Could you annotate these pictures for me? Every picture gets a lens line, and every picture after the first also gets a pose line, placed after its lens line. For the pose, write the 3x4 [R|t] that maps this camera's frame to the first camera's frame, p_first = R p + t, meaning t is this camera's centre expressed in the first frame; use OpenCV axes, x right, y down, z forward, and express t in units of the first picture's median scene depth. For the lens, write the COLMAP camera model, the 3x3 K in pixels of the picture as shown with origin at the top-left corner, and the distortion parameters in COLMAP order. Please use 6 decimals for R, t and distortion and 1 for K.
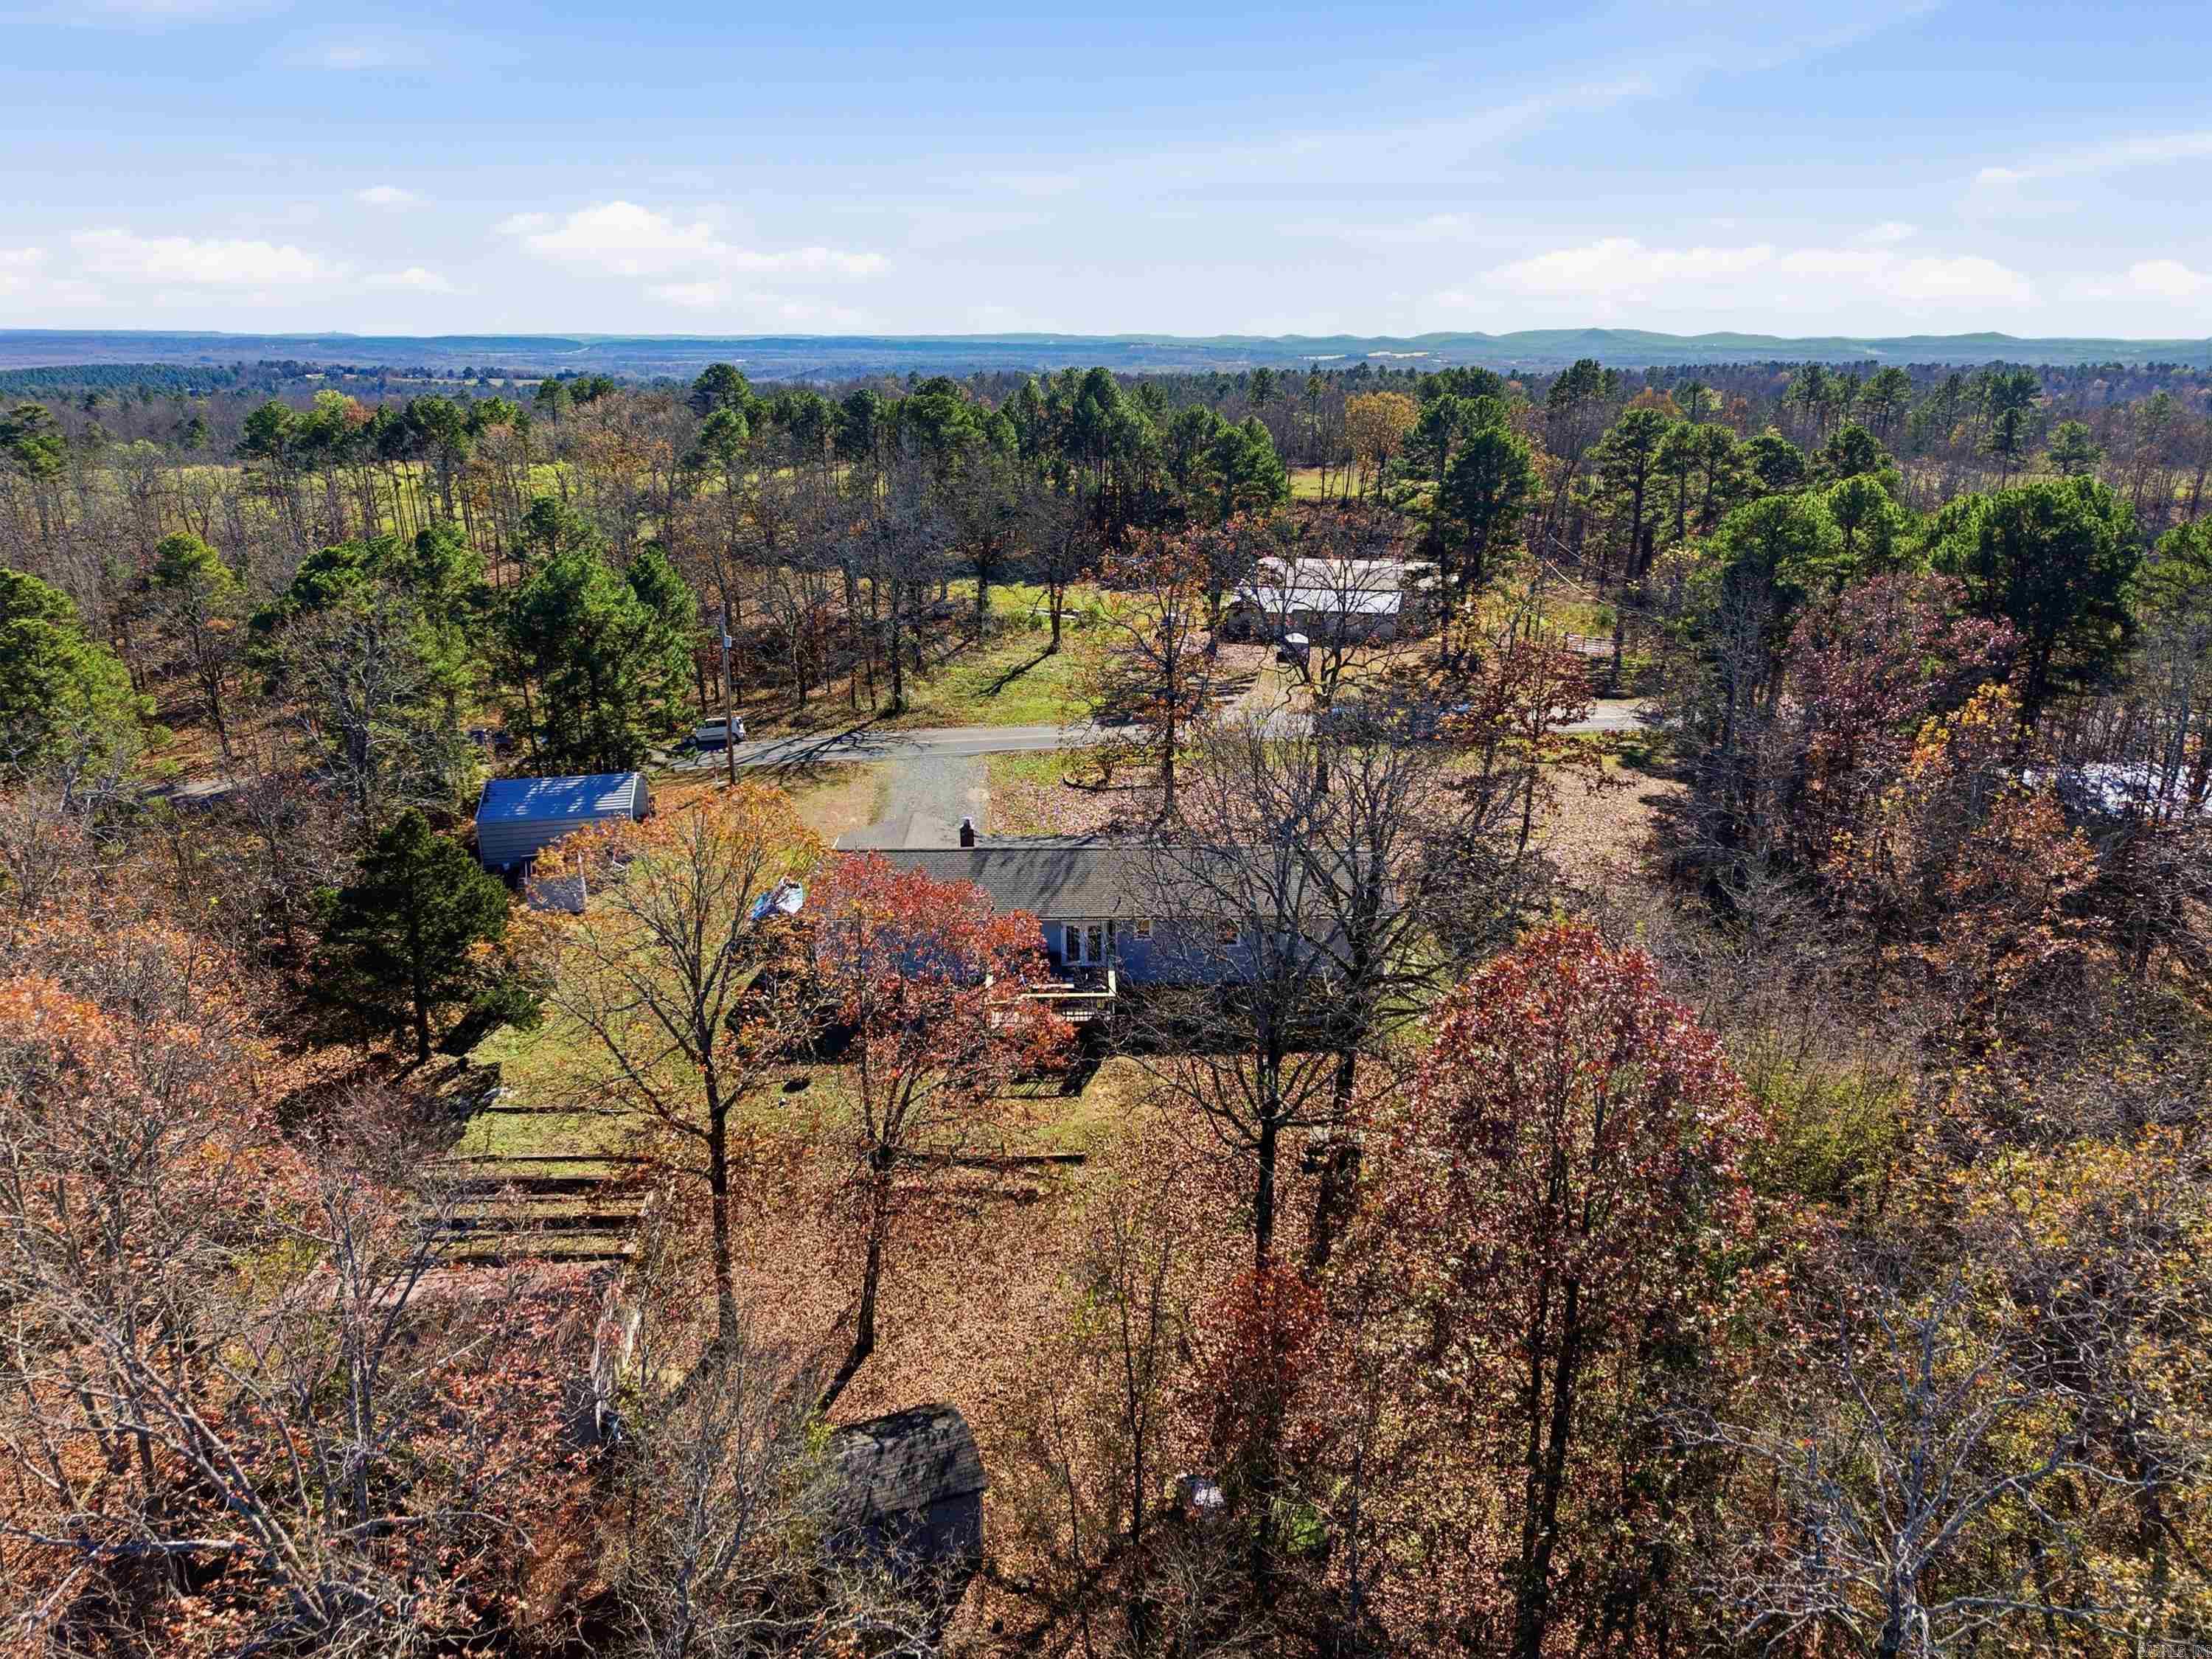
lens RADIAL K [[1479.9, 0, 1101.4], [0, 1479.9, 836.4], [0, 0, 1]] dist [0.019165, -0.018295]
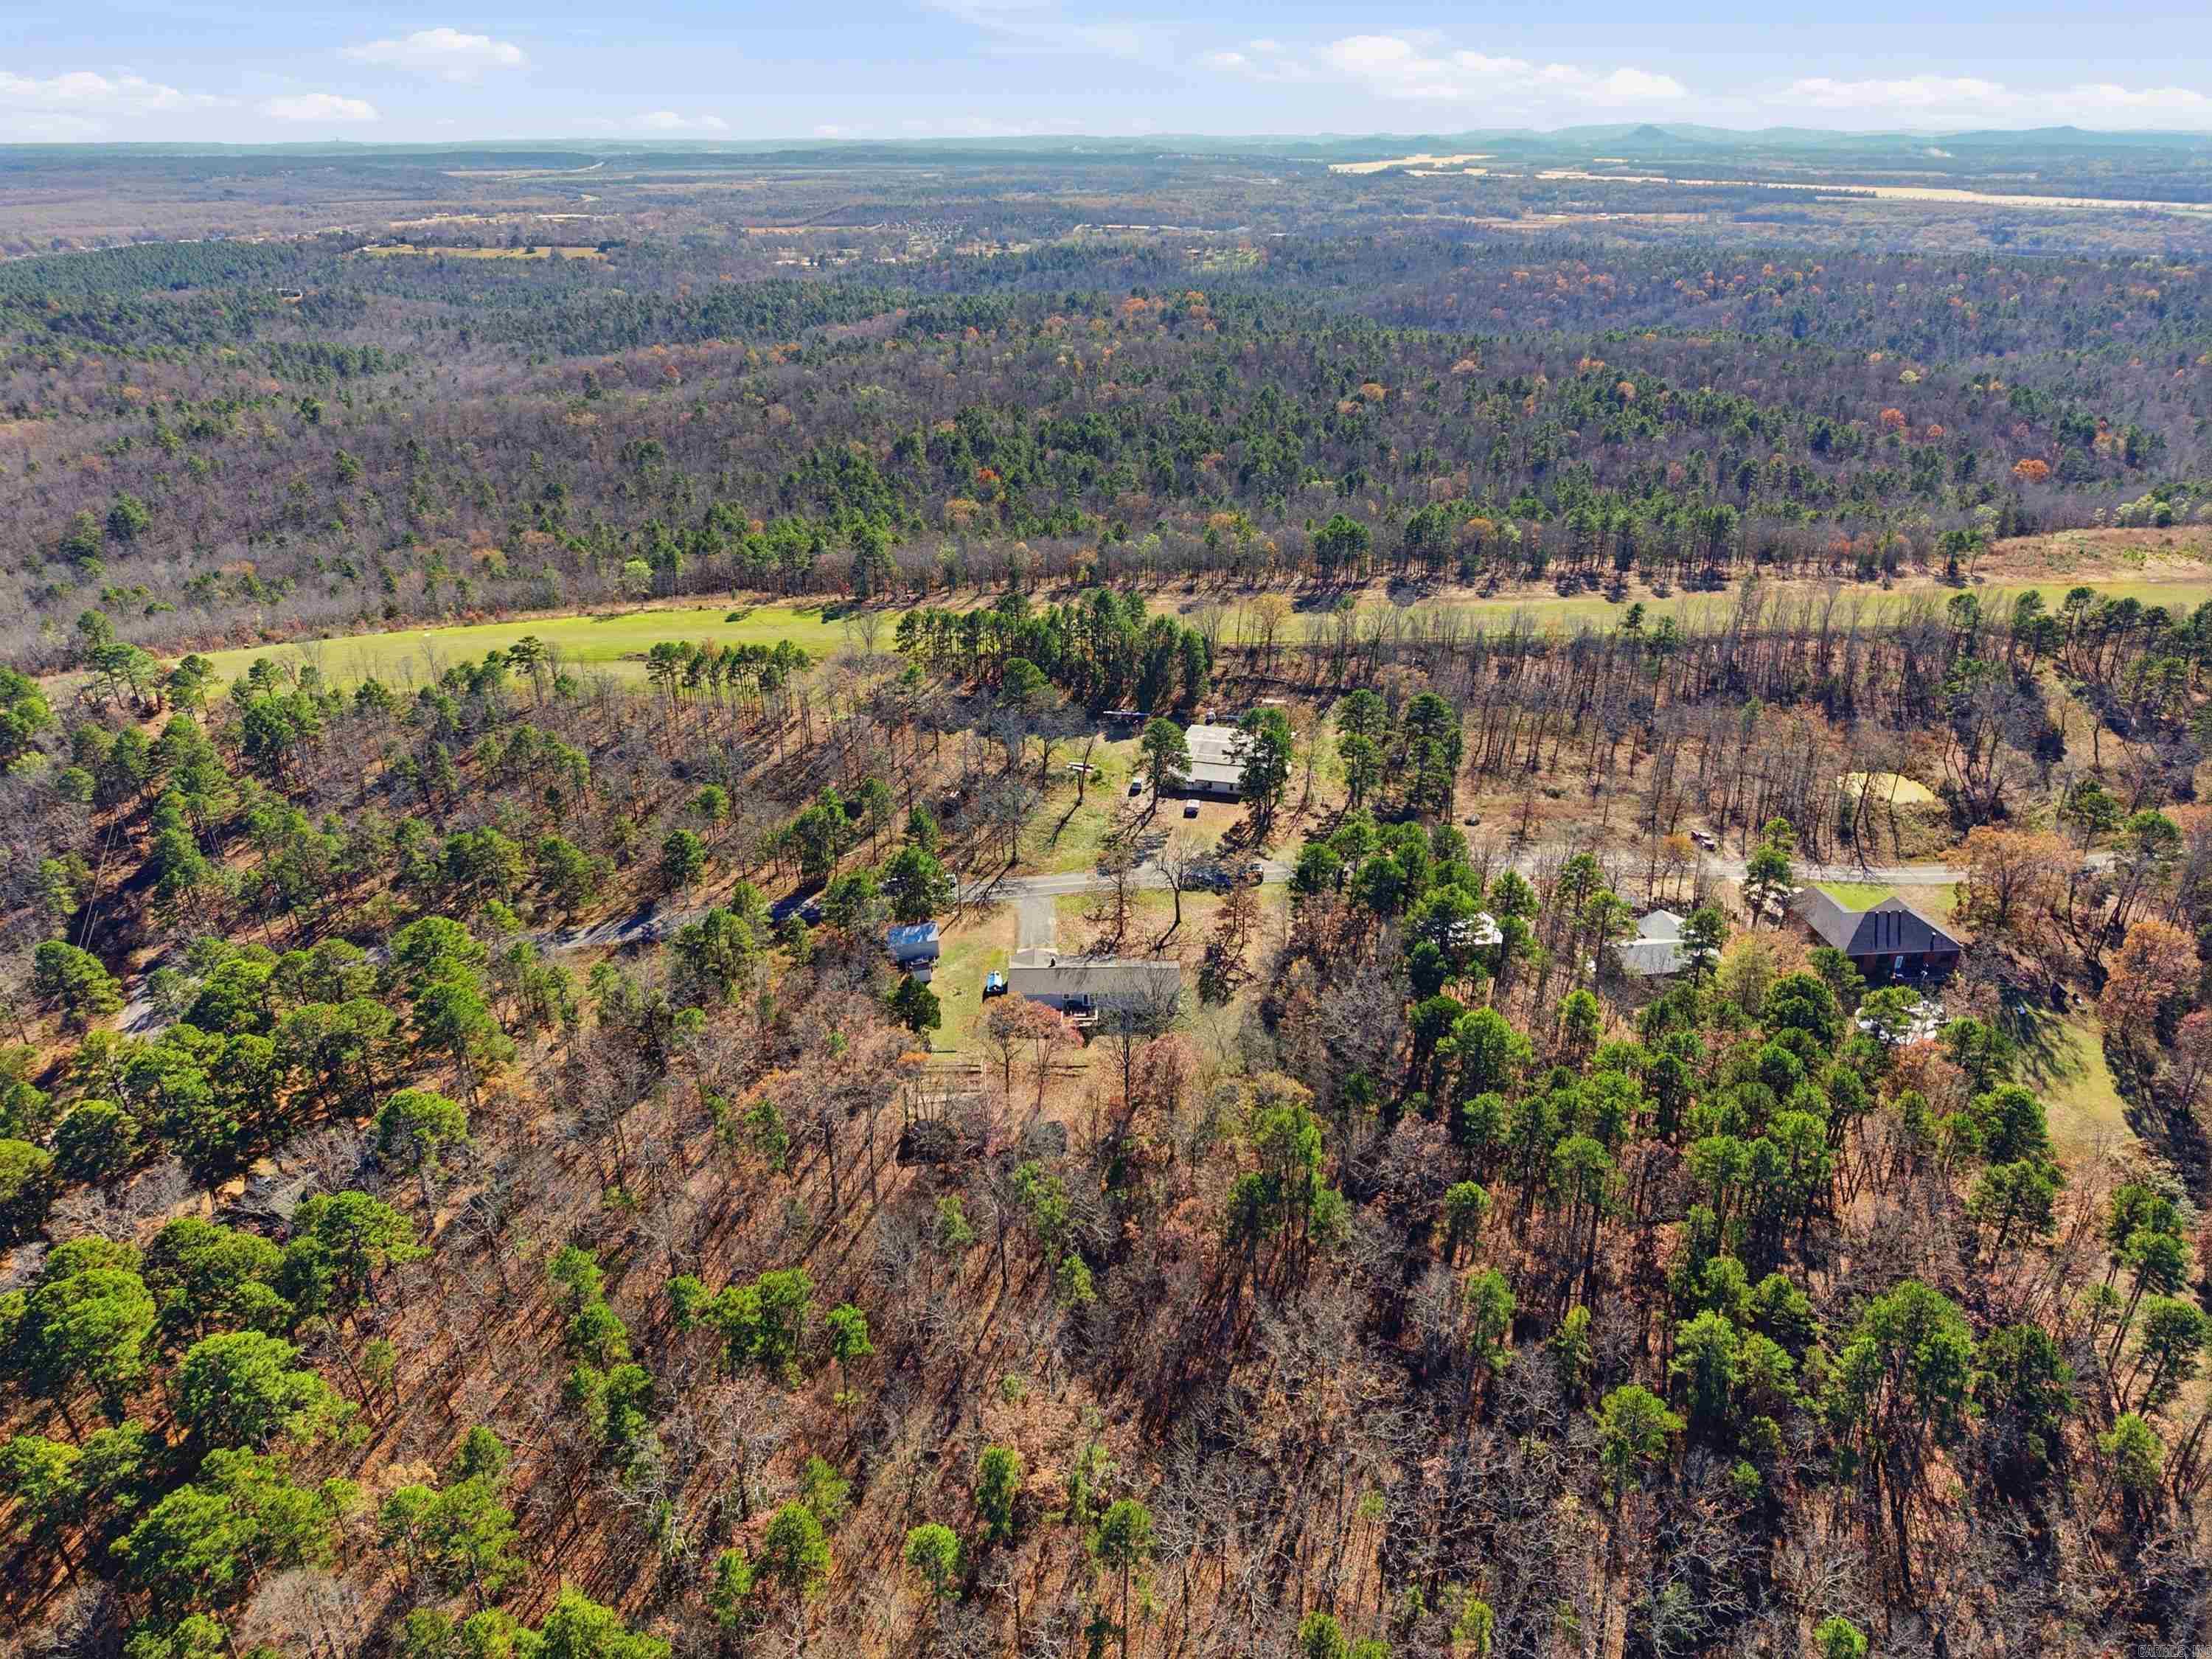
lens RADIAL K [[1479.9, 0, 1108.1], [0, 1479.9, 822.6], [0, 0, 1]] dist [0.019165, -0.018295]
pose [[0.999921, 0.000780, -0.012532, 0.050326], [0.000669, 0.993345, 0.115174, -0.492776], [0.012539, -0.115173, 0.993266, -1.596272]]
